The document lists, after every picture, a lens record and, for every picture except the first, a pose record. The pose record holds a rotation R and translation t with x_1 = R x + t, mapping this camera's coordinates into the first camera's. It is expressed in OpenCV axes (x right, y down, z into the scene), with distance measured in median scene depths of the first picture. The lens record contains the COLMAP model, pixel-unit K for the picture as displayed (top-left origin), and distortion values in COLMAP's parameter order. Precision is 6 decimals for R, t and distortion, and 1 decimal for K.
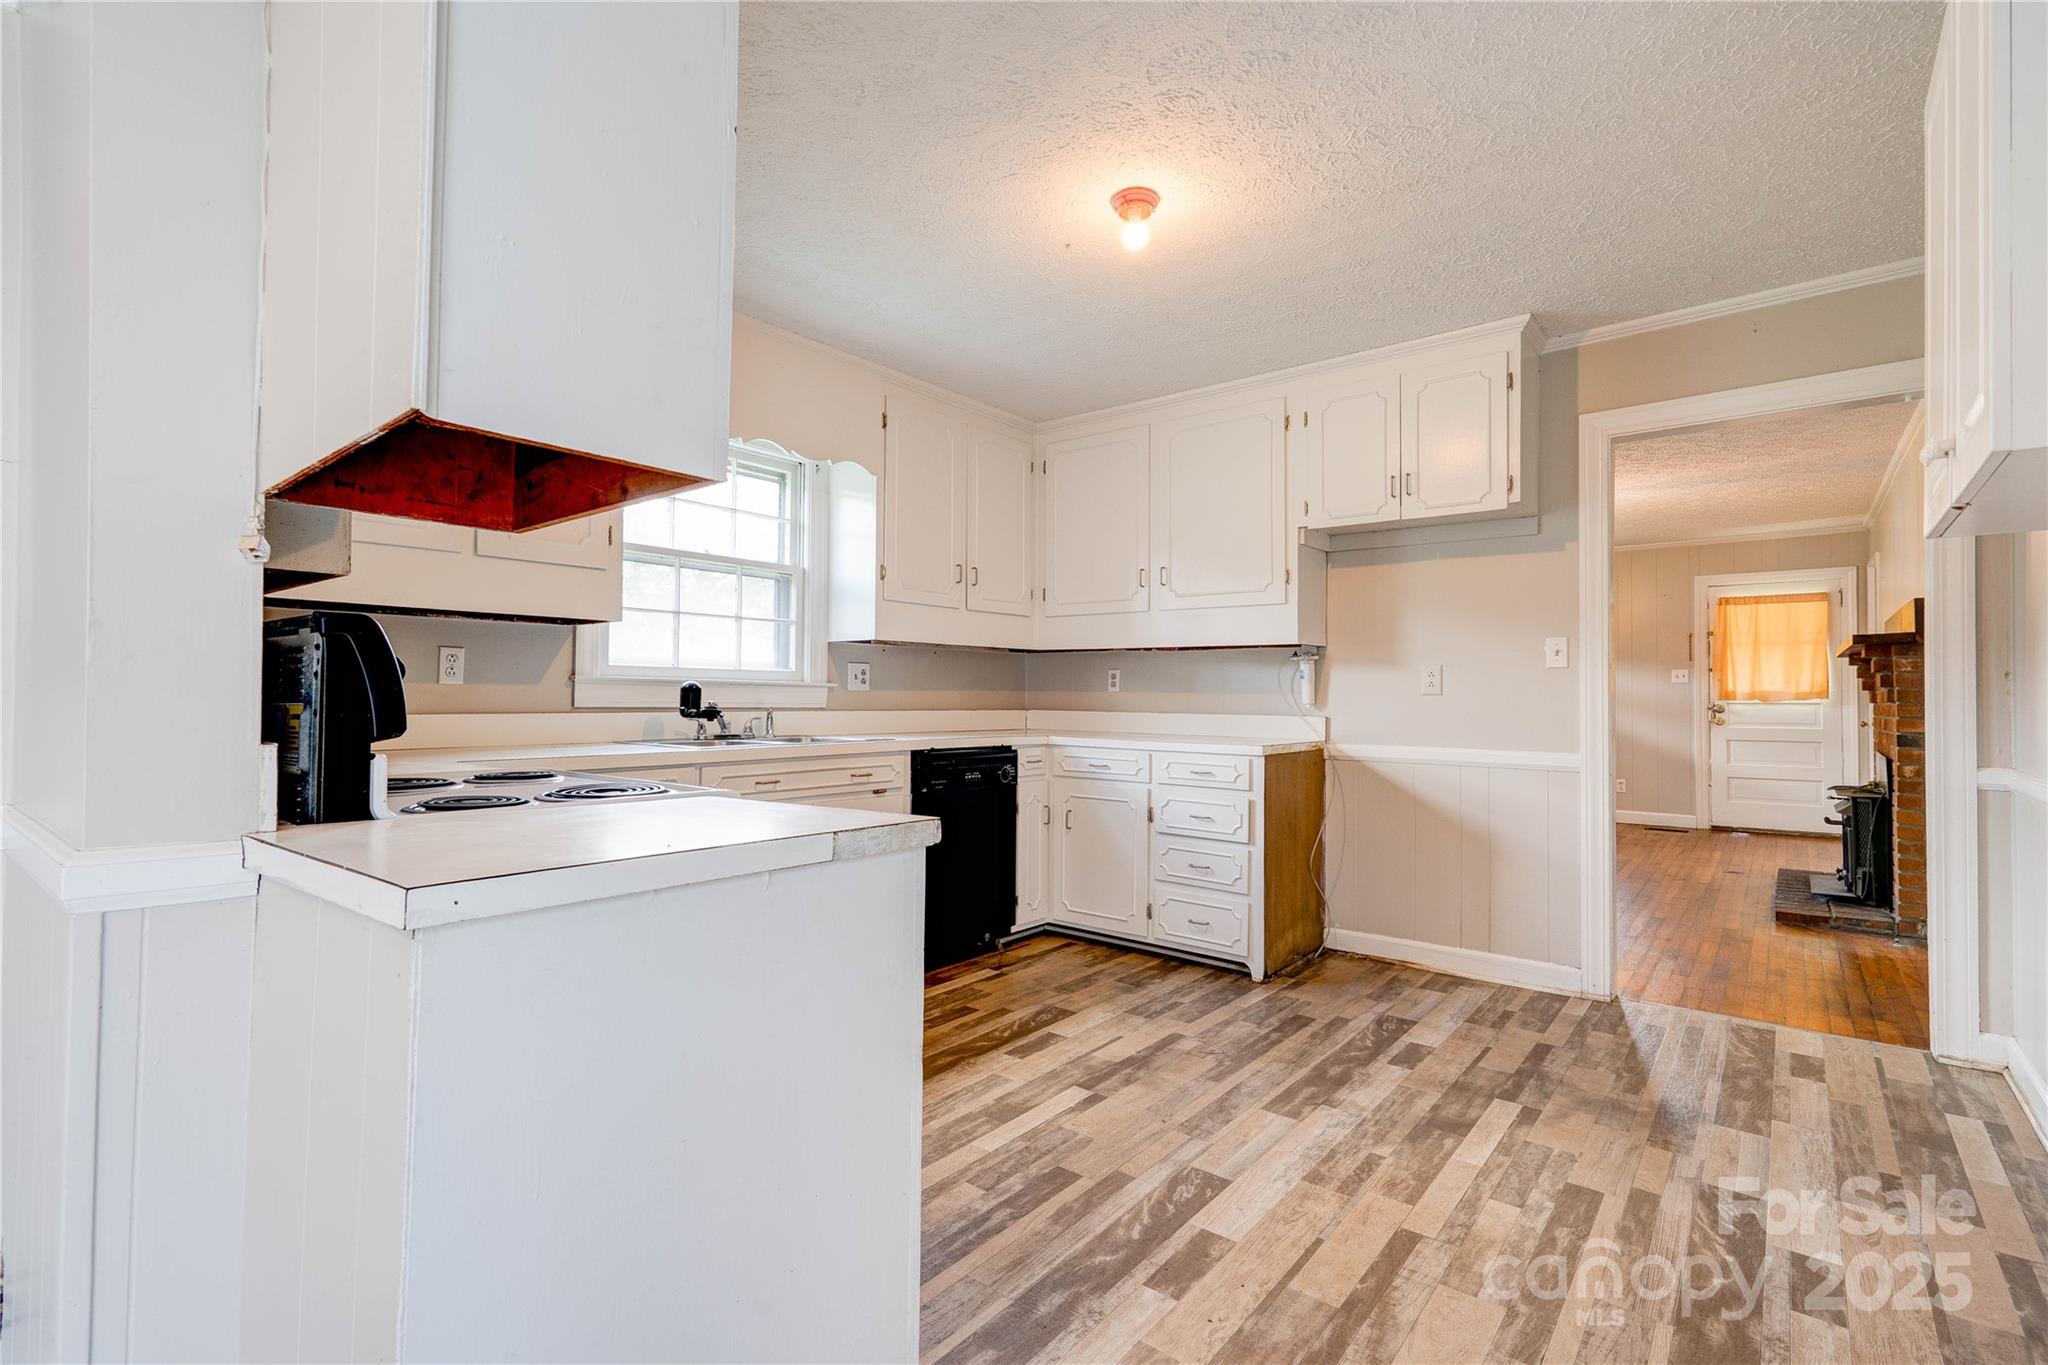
lens RADIAL K [[934.9, 0, 1006.9], [0, 934.9, 680.5], [0, 0, 1]] dist [-0.013086, 0.015532]
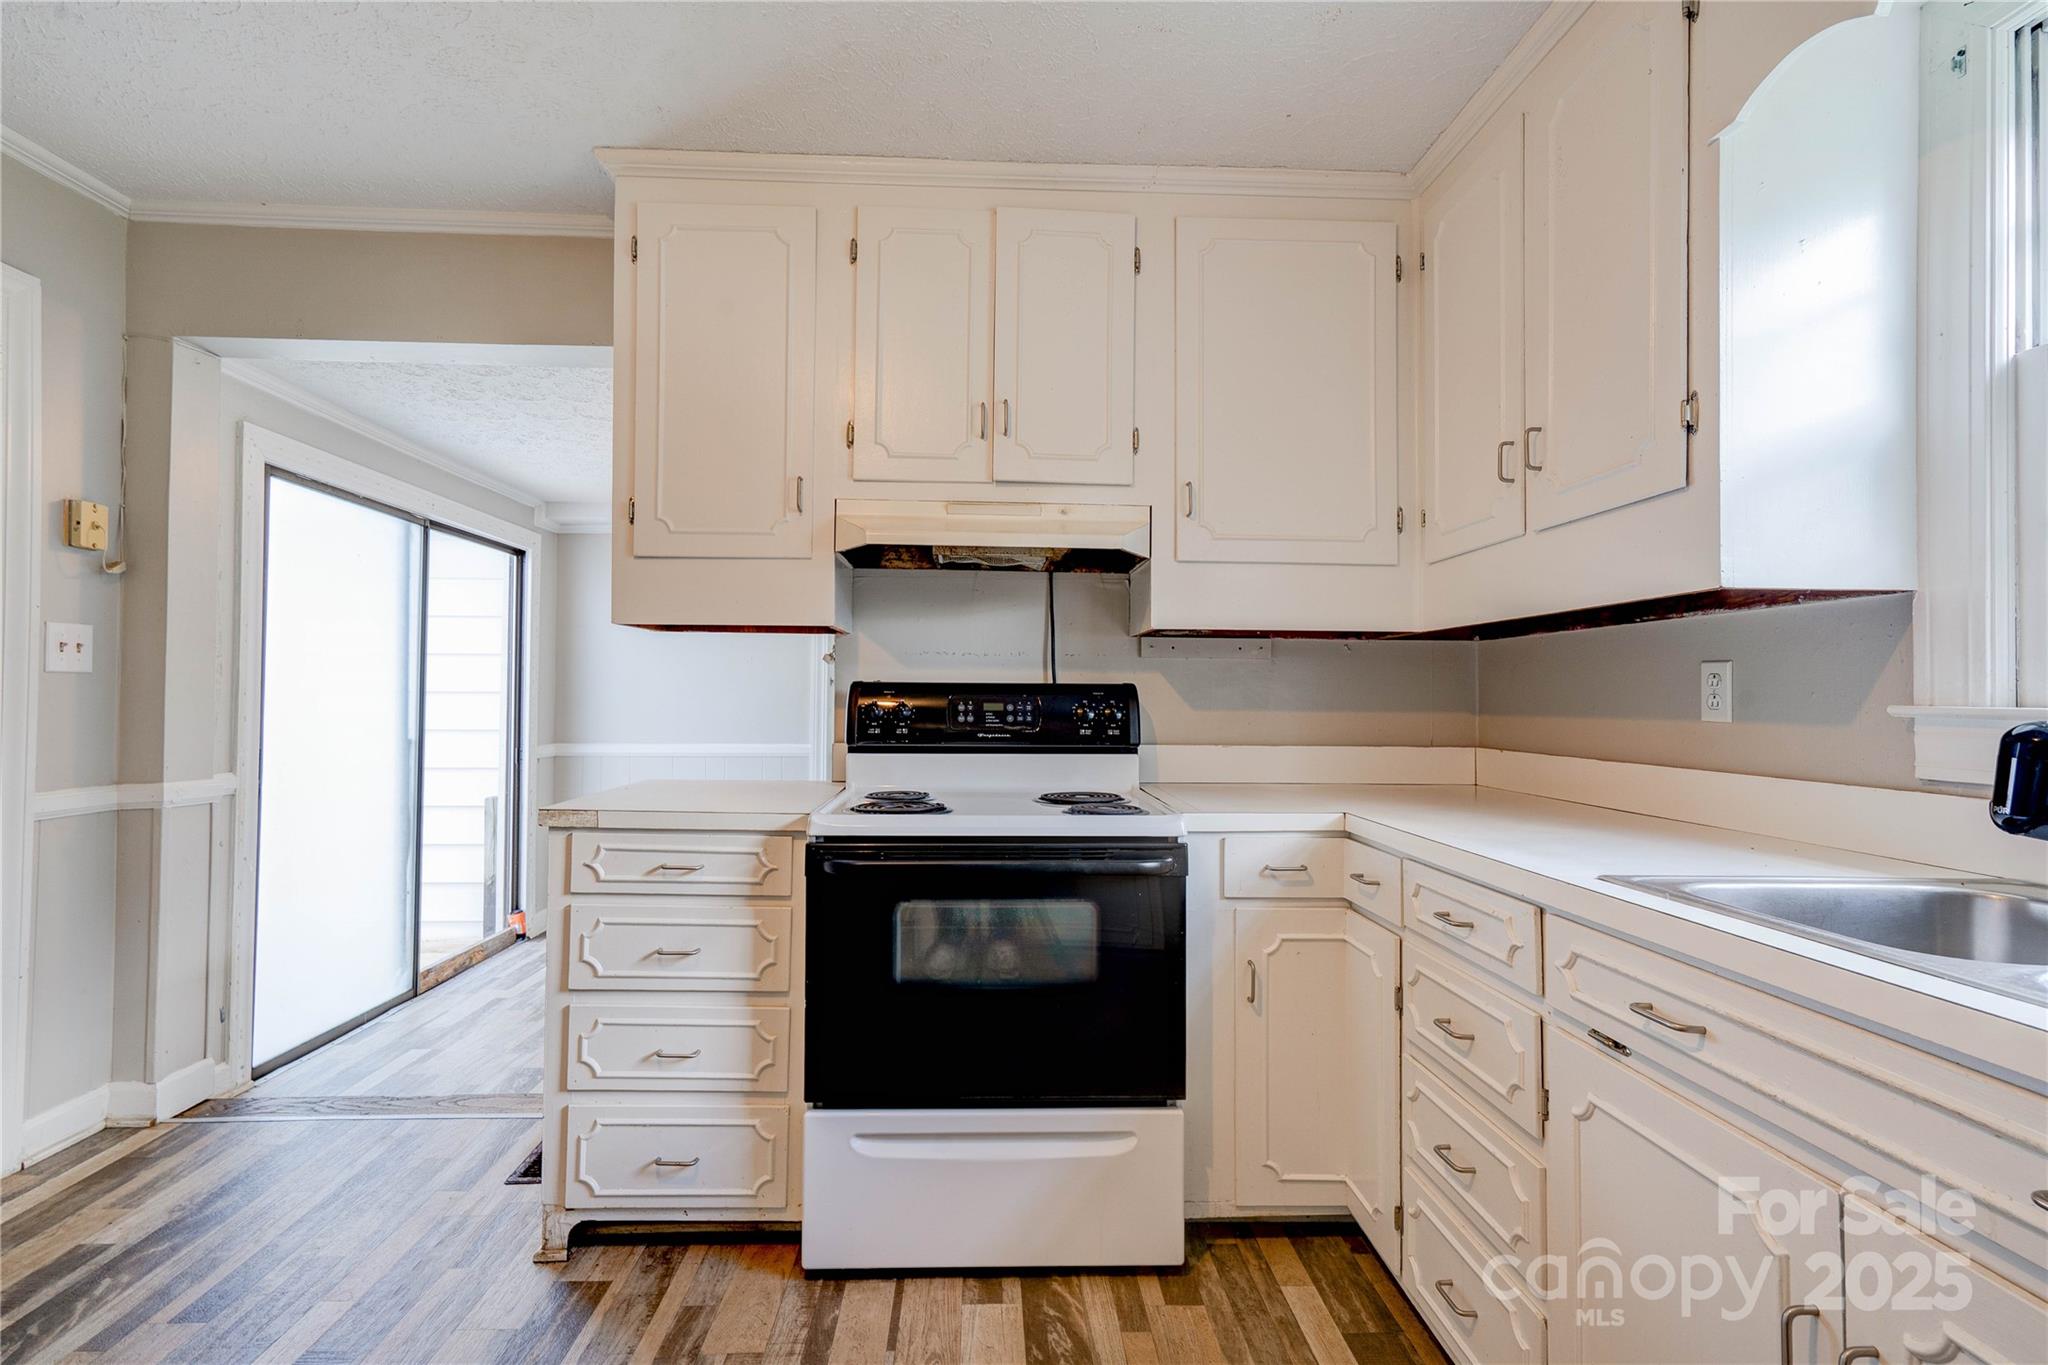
lens RADIAL K [[926.0, 0, 1012.1], [0, 926.0, 680.7], [0, 0, 1]] dist [0.002940, -0.000490]
pose [[-0.745414, -0.025016, -0.666133, 0.124563], [-0.002663, 0.999399, -0.034552, -0.000798], [0.666597, -0.023981, -0.745033, 0.927246]]
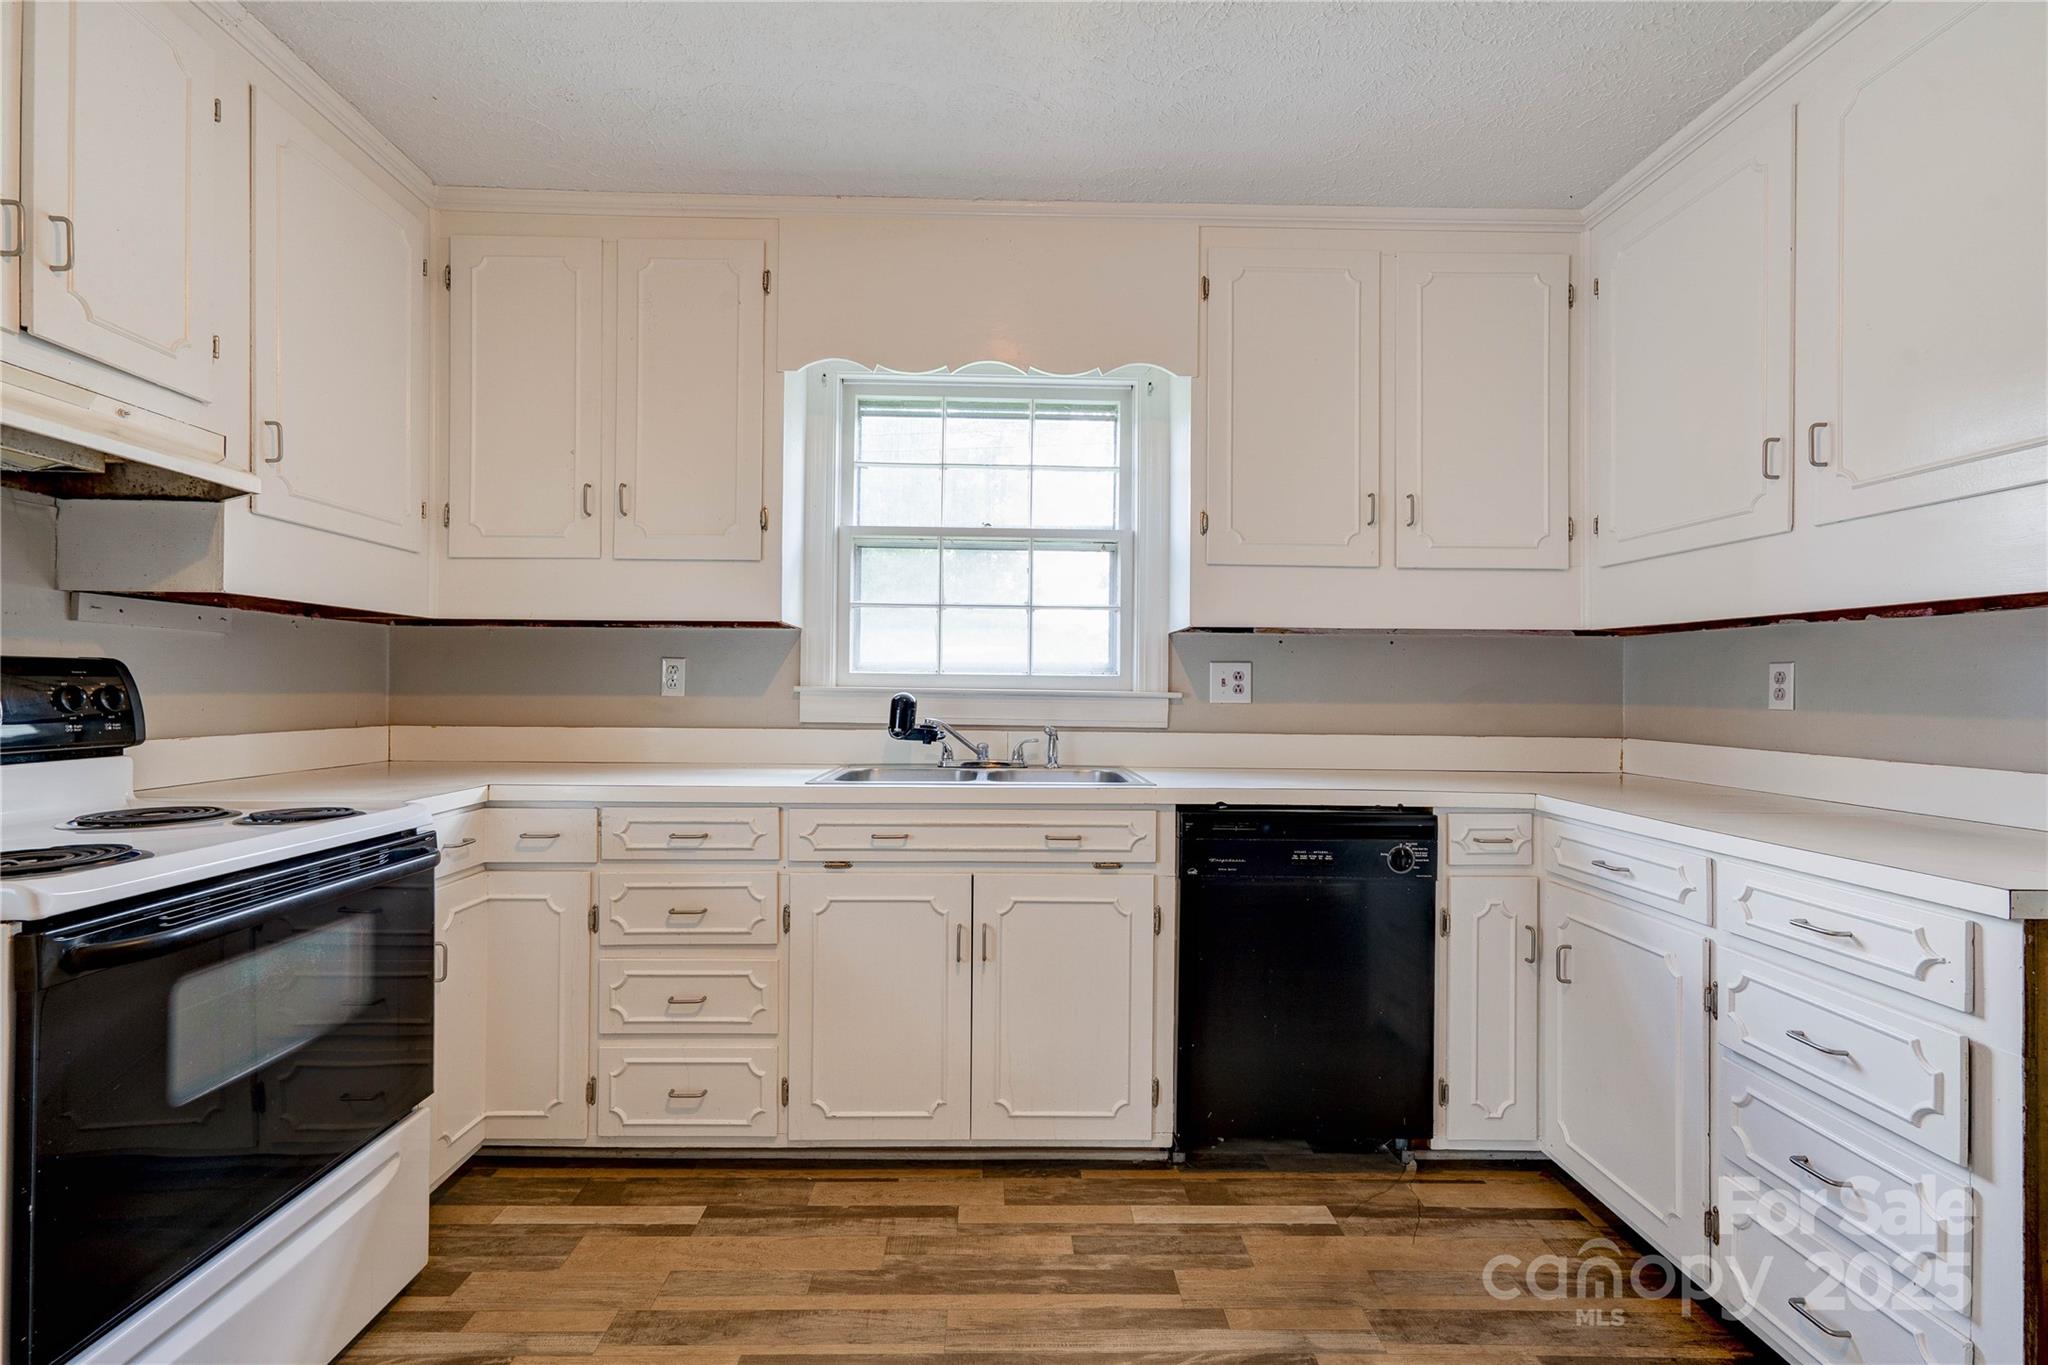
lens RADIAL K [[942.9, 0, 1009.6], [0, 942.9, 681.0], [0, 0, 1]] dist [-0.011137, 0.015072]
pose [[0.653052, -0.006316, -0.757287, 0.294957], [0.007759, 0.999969, -0.001649, -0.006243], [0.757273, -0.004799, 0.653081, 0.509322]]
